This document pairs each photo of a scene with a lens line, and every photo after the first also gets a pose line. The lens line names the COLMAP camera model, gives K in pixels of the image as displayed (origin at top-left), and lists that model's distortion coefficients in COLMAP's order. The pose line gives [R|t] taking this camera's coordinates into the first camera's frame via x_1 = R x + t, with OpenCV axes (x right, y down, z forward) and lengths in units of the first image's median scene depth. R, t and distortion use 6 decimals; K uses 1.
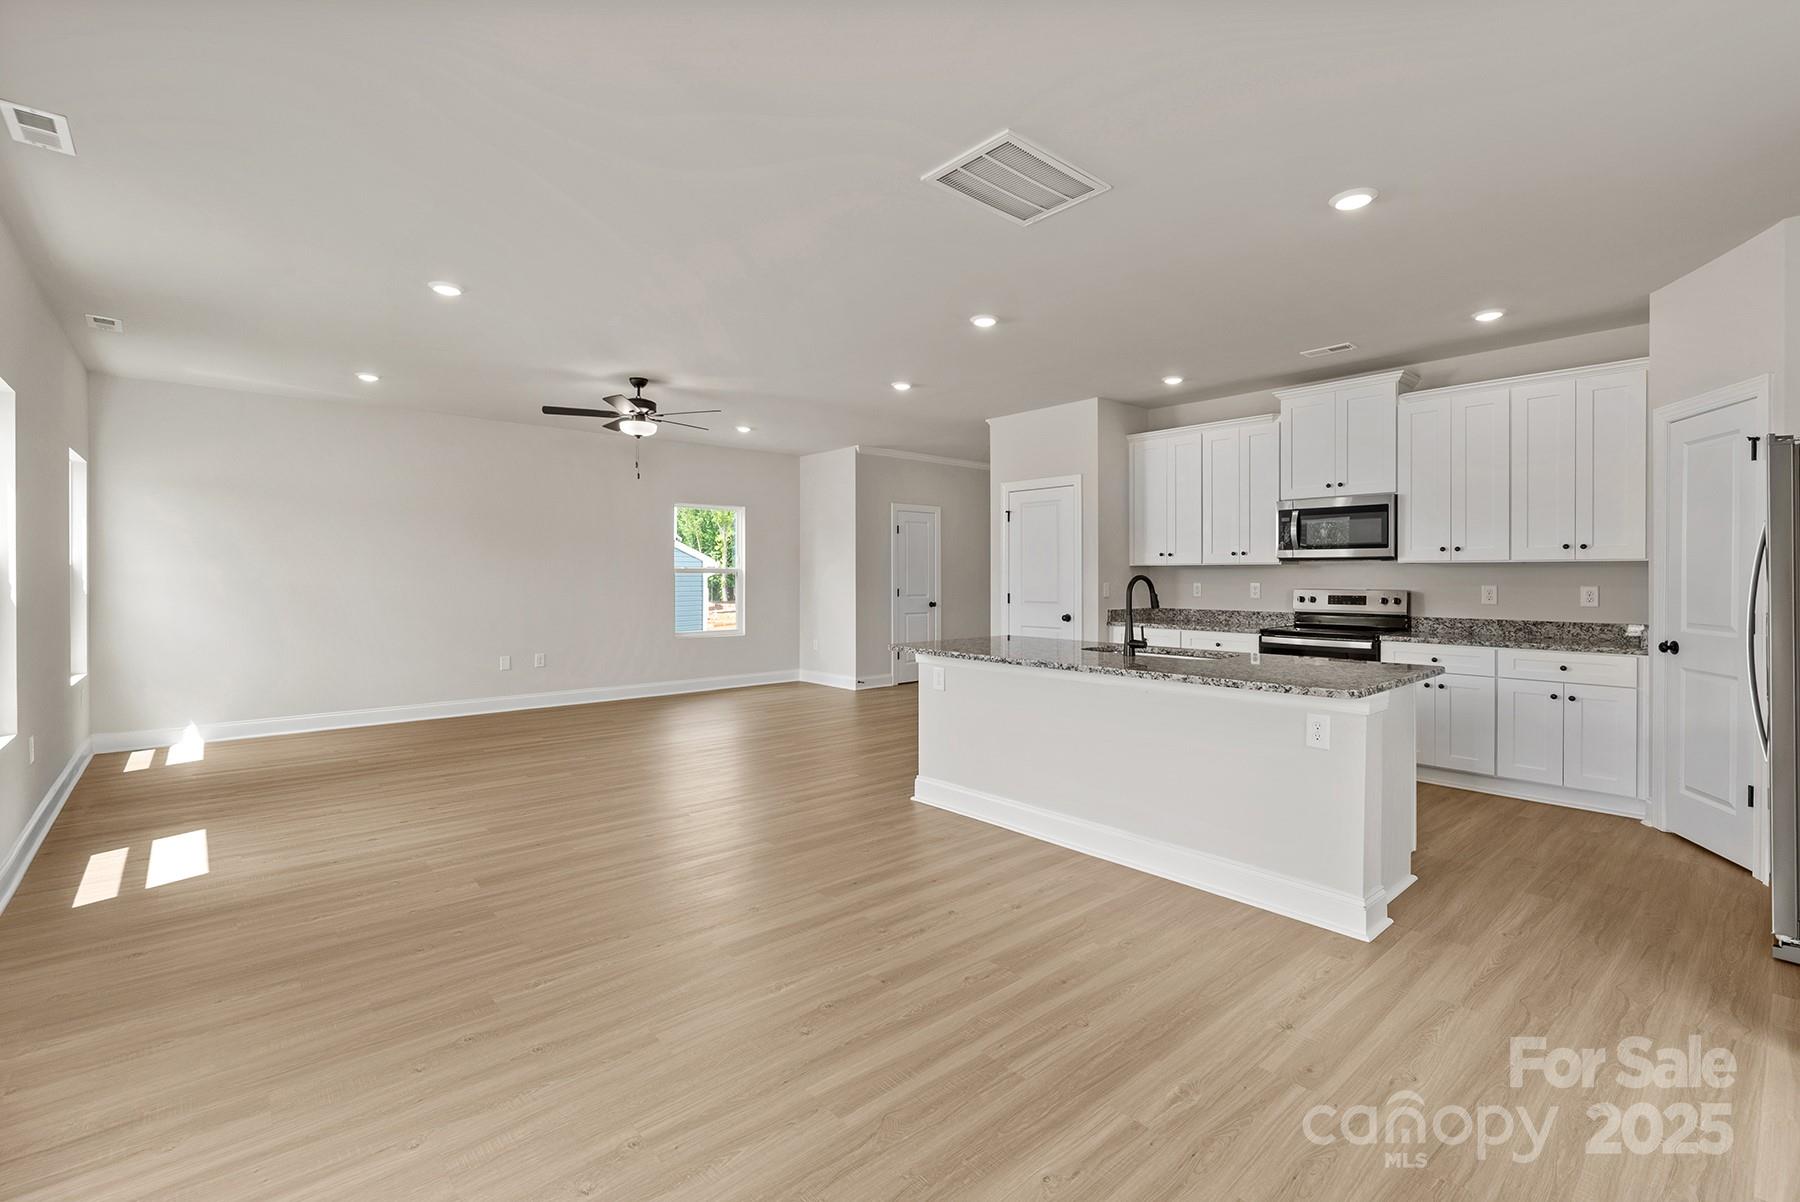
lens RADIAL K [[786.9, 0, 894.7], [0, 786.9, 570.2], [0, 0, 1]] dist [-0.013688, 0.001166]
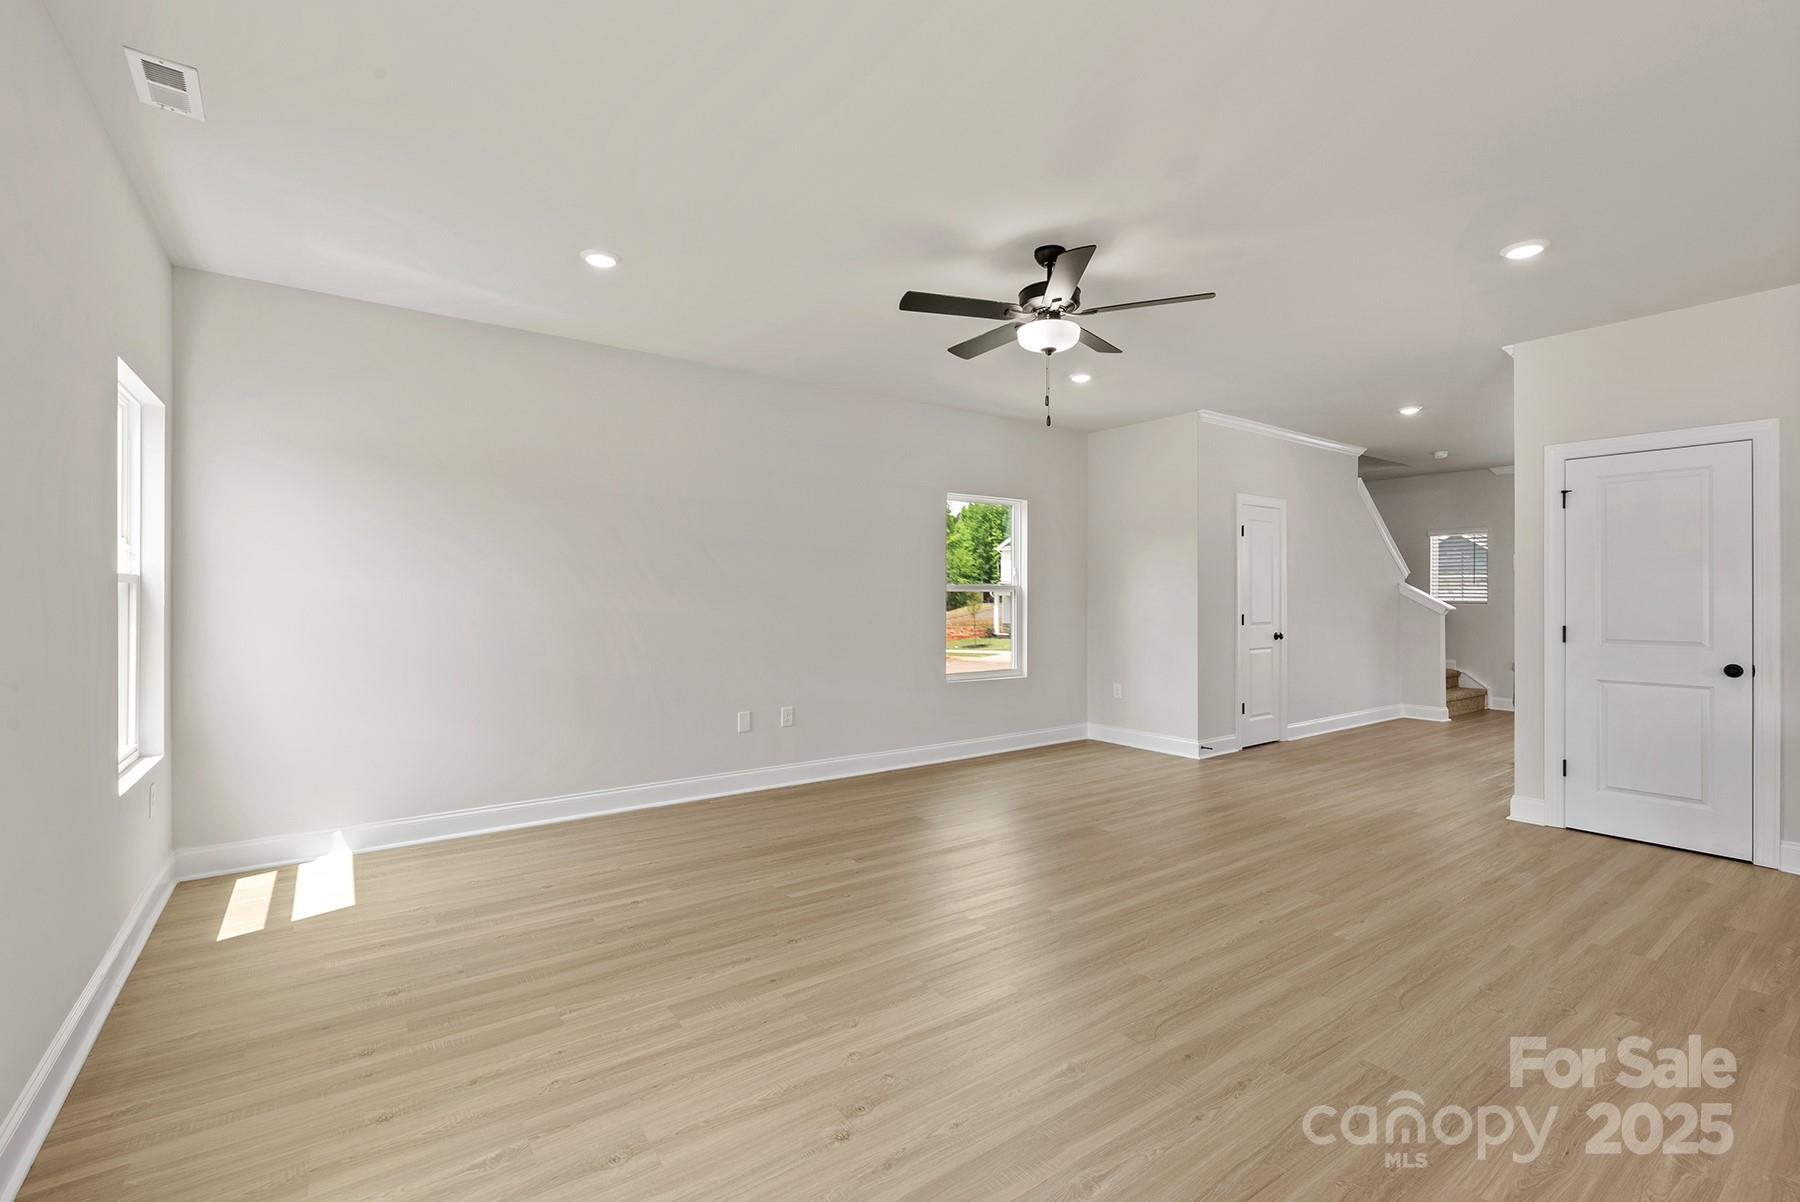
lens RADIAL K [[786.9, 0, 891.3], [0, 786.9, 594.9], [0, 0, 1]] dist [-0.013688, 0.001166]
pose [[0.993233, 0.003203, -0.116097, -0.230255], [-0.001807, 0.999925, 0.012130, -0.001684], [0.116127, -0.011838, 0.993164, 0.264291]]
